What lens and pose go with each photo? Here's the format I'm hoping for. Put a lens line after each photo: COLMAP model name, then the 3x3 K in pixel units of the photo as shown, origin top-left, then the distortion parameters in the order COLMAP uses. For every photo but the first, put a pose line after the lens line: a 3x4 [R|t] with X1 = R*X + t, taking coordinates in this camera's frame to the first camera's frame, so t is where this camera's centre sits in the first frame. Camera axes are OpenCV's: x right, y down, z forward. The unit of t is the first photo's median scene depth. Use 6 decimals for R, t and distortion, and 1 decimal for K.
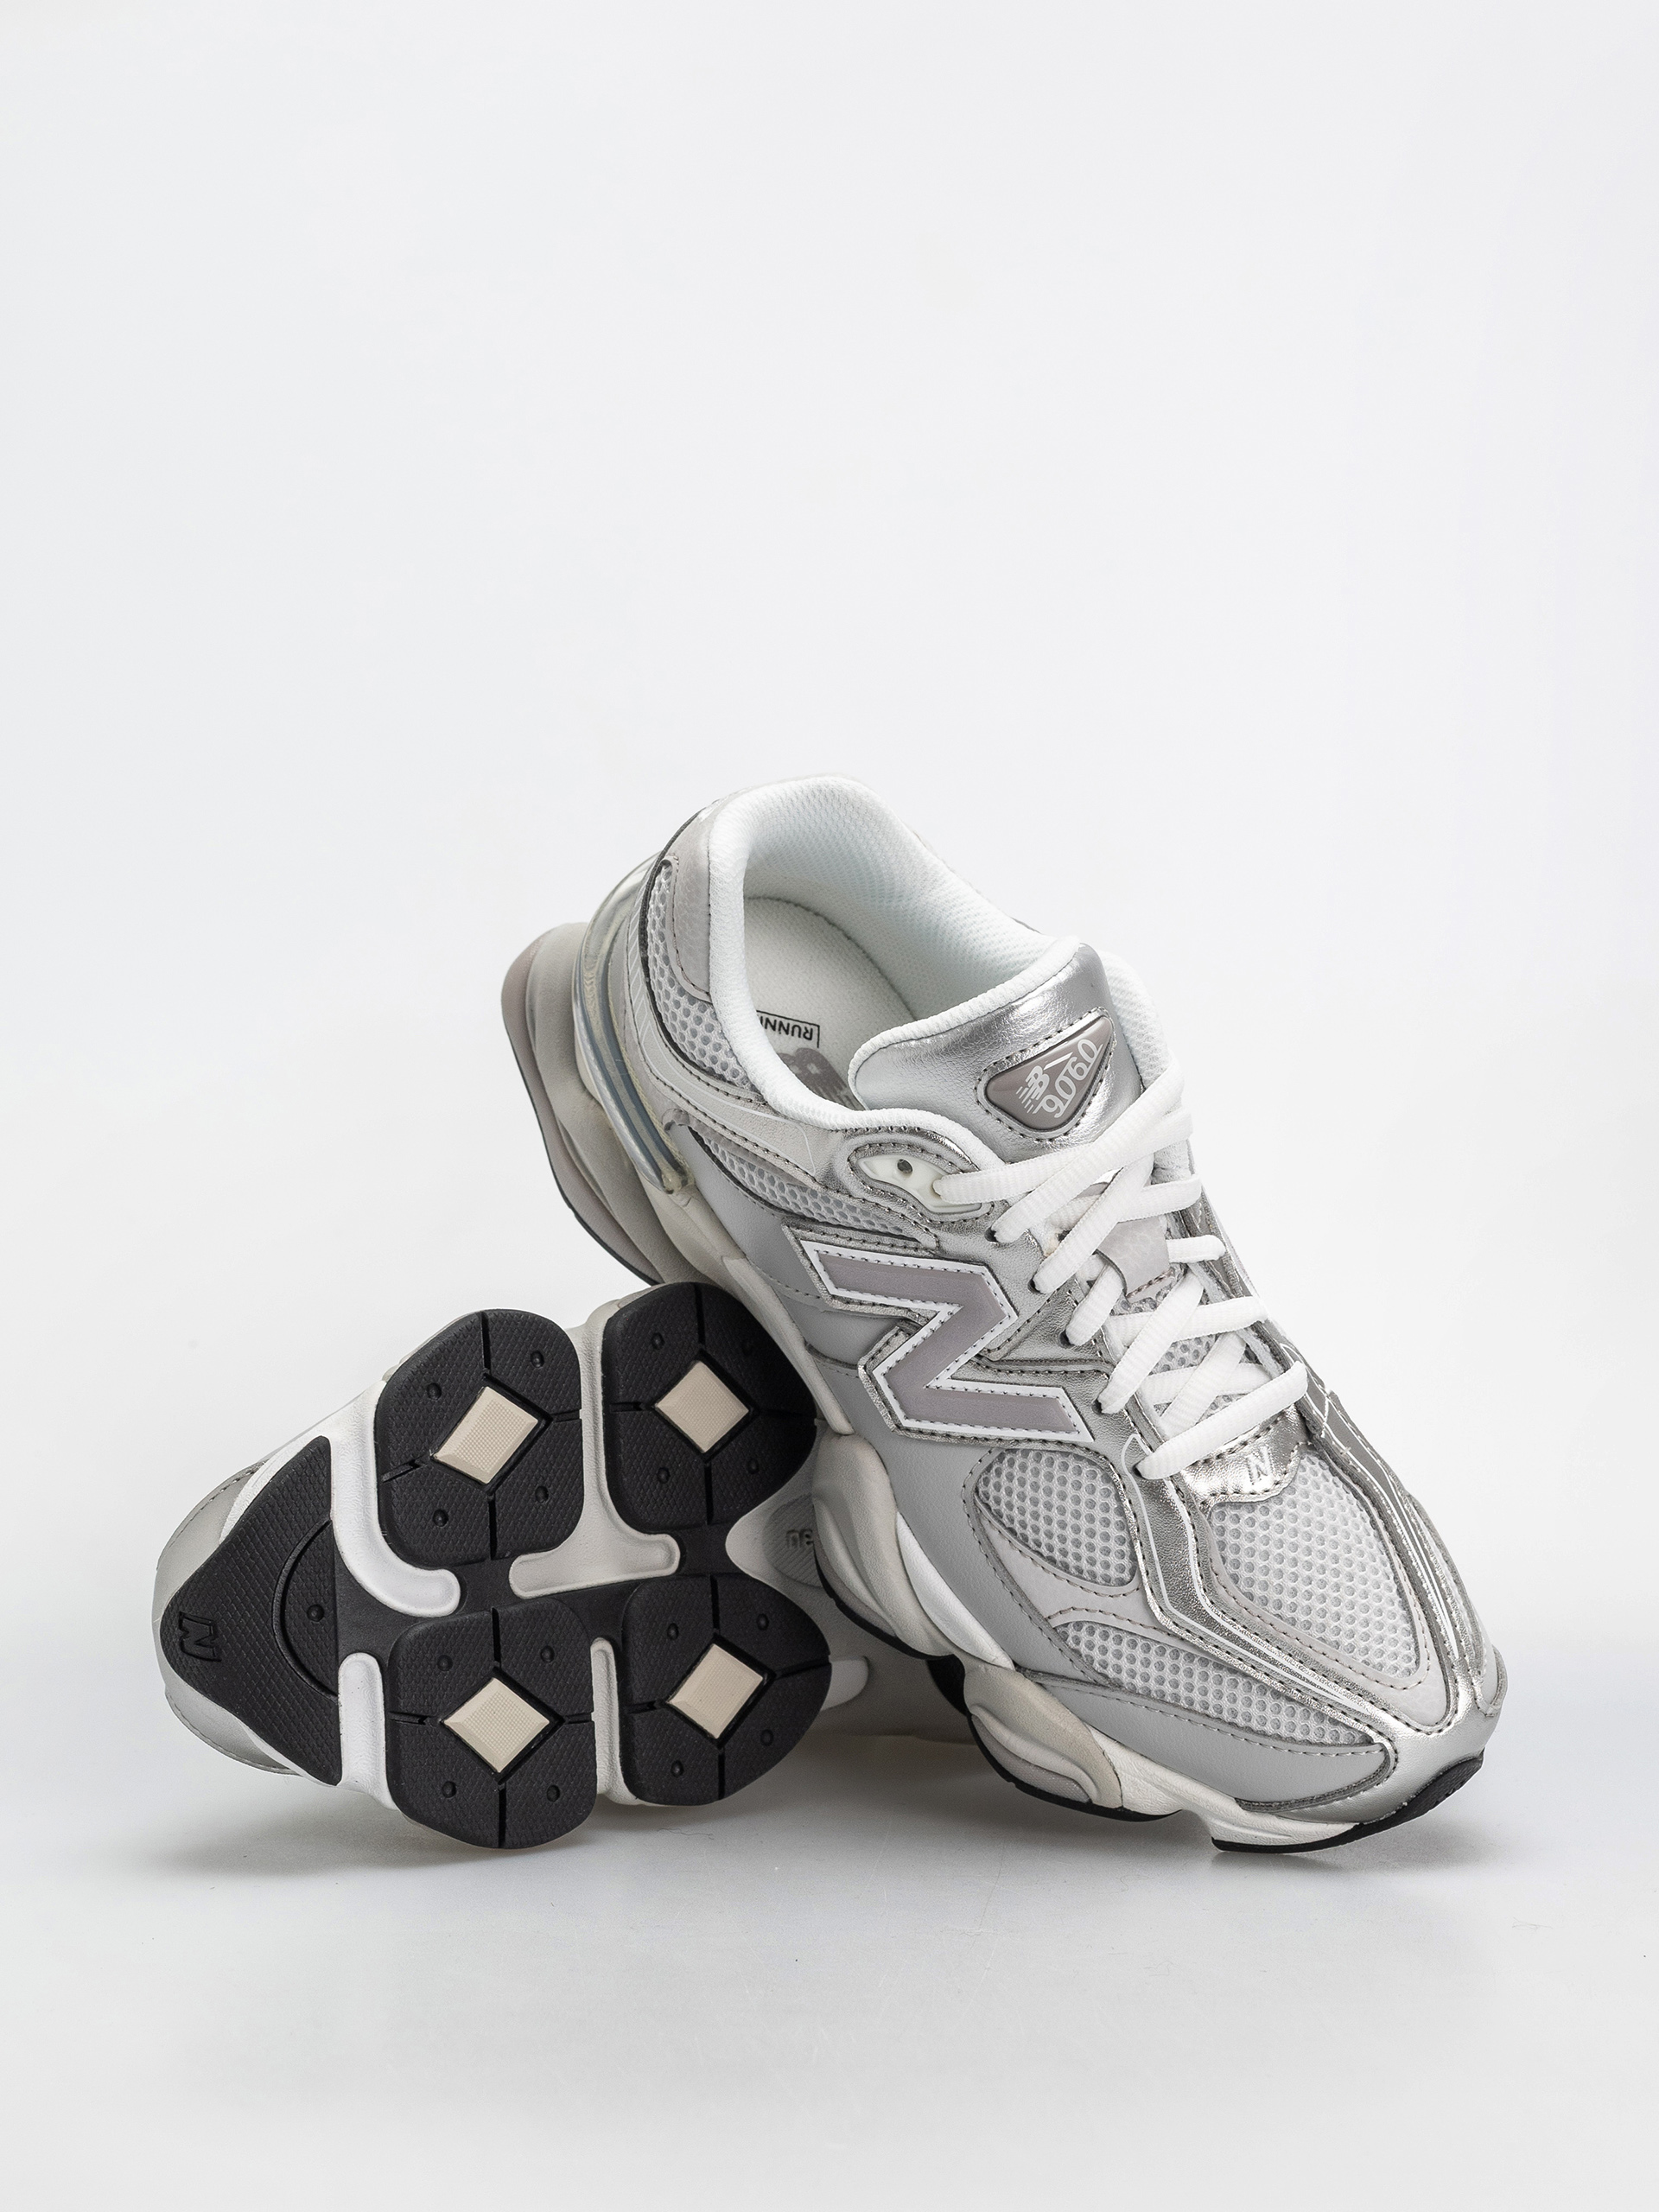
lens RADIAL K [[8483.5, 0, 829.5], [0, 8483.5, 1106.0], [0, 0, 1]] dist [0.224637, -3.175539]
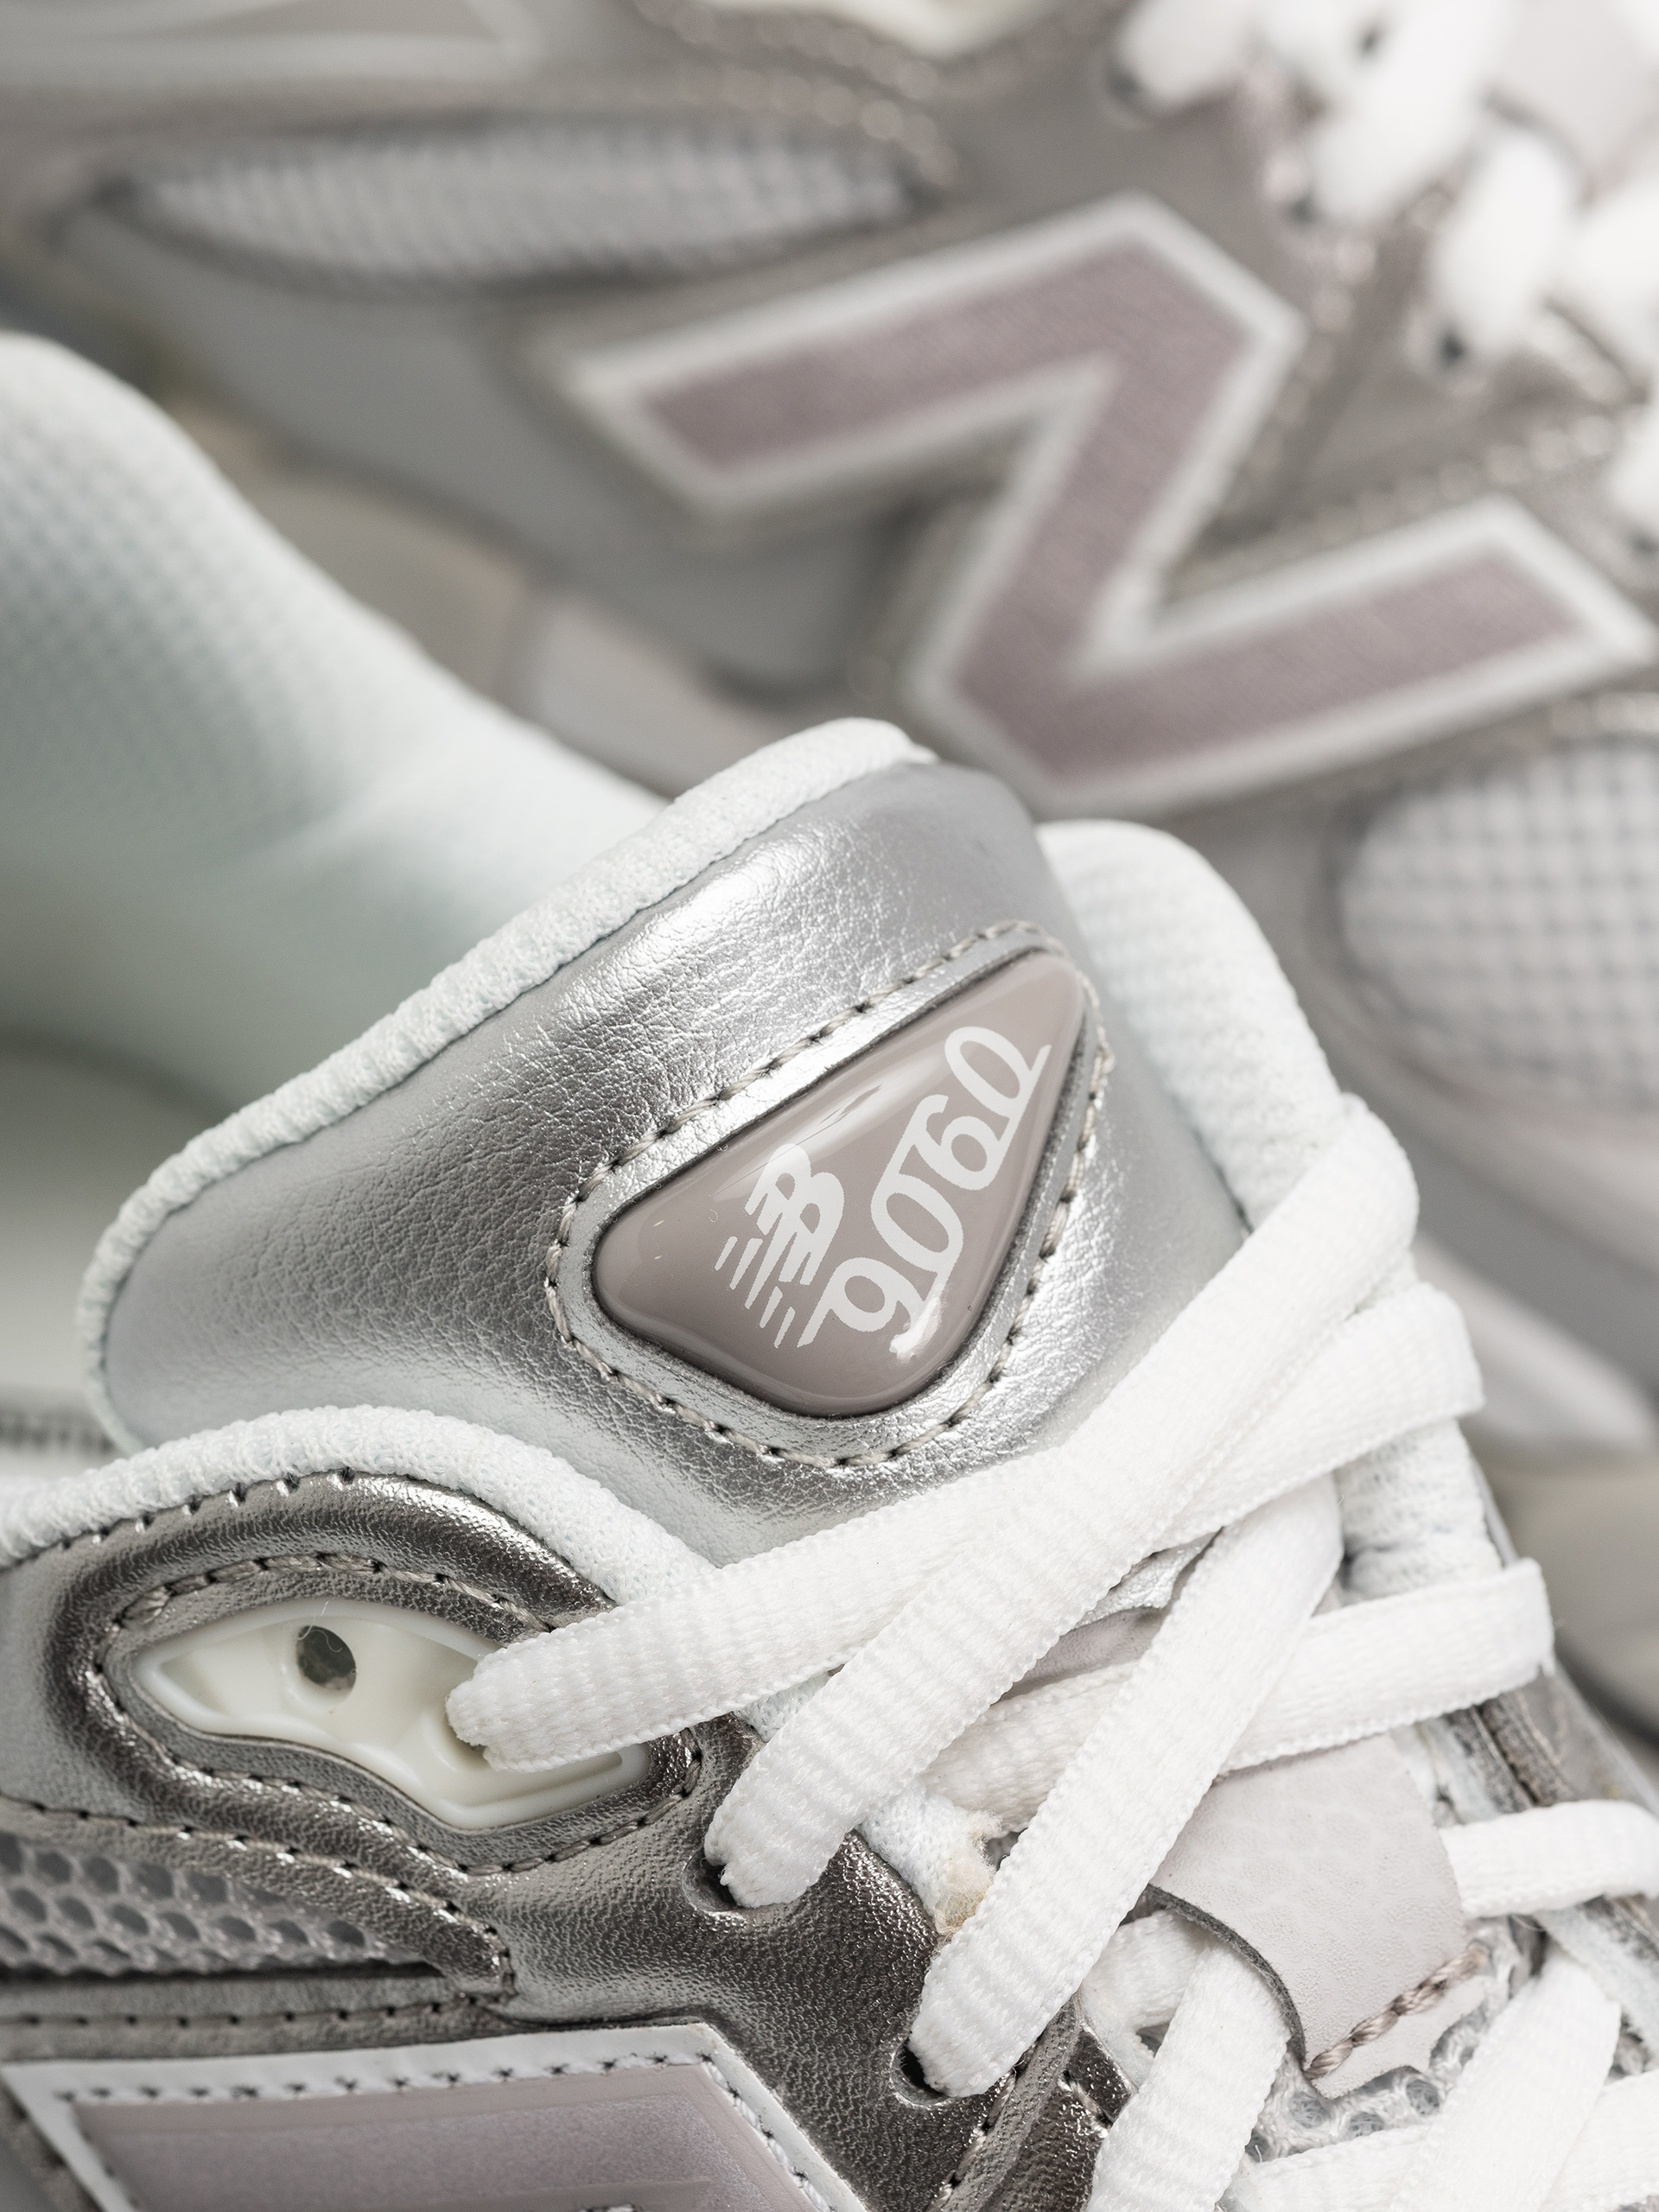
lens RADIAL K [[8483.5, 0, 829.5], [0, 8483.5, 1106.0], [0, 0, 1]] dist [0.224637, -3.175539]
pose [[0.988570, -0.147994, -0.028748, 0.032504], [0.138929, 0.968324, -0.207480, 0.044219], [0.058544, 0.201115, 0.977817, 0.754695]]
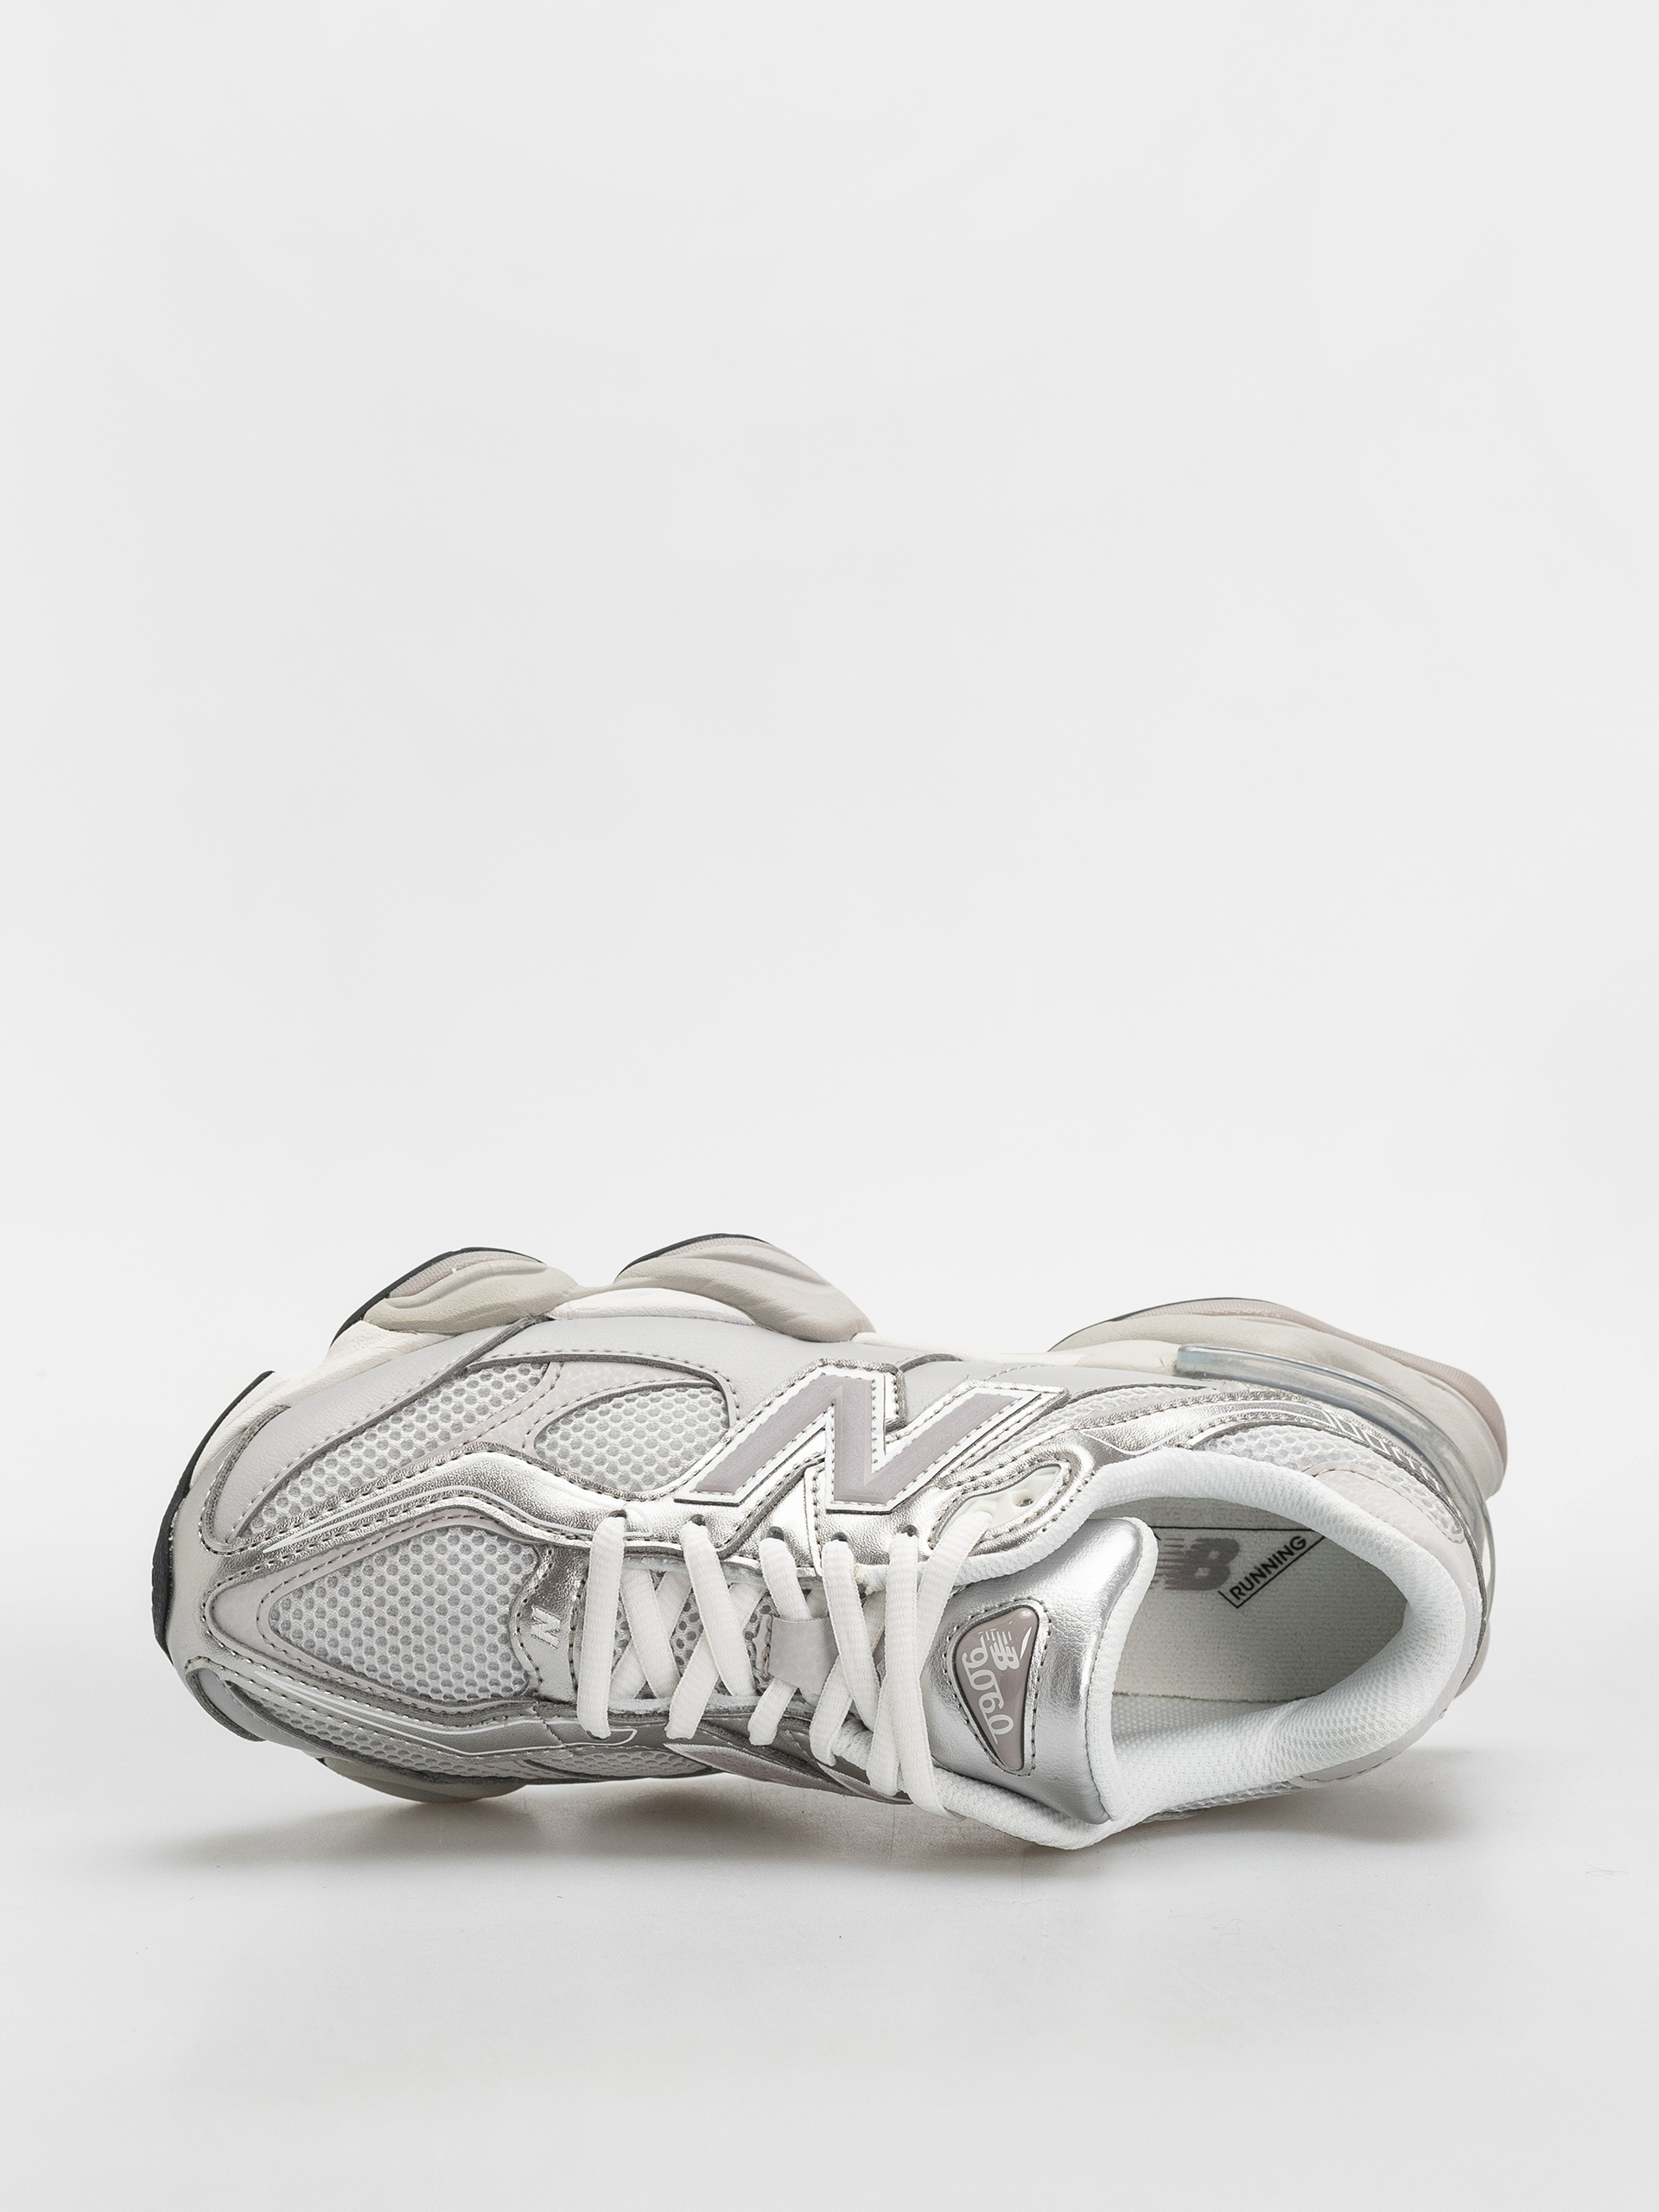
lens RADIAL K [[8483.5, 0, 829.5], [0, 8483.5, 1106.0], [0, 0, 1]] dist [0.224637, -3.175539]
pose [[-0.609801, 0.780635, -0.136937, 0.114714], [-0.782736, -0.566075, 0.258619, -0.190993], [0.124371, 0.264892, 0.956224, 0.096860]]
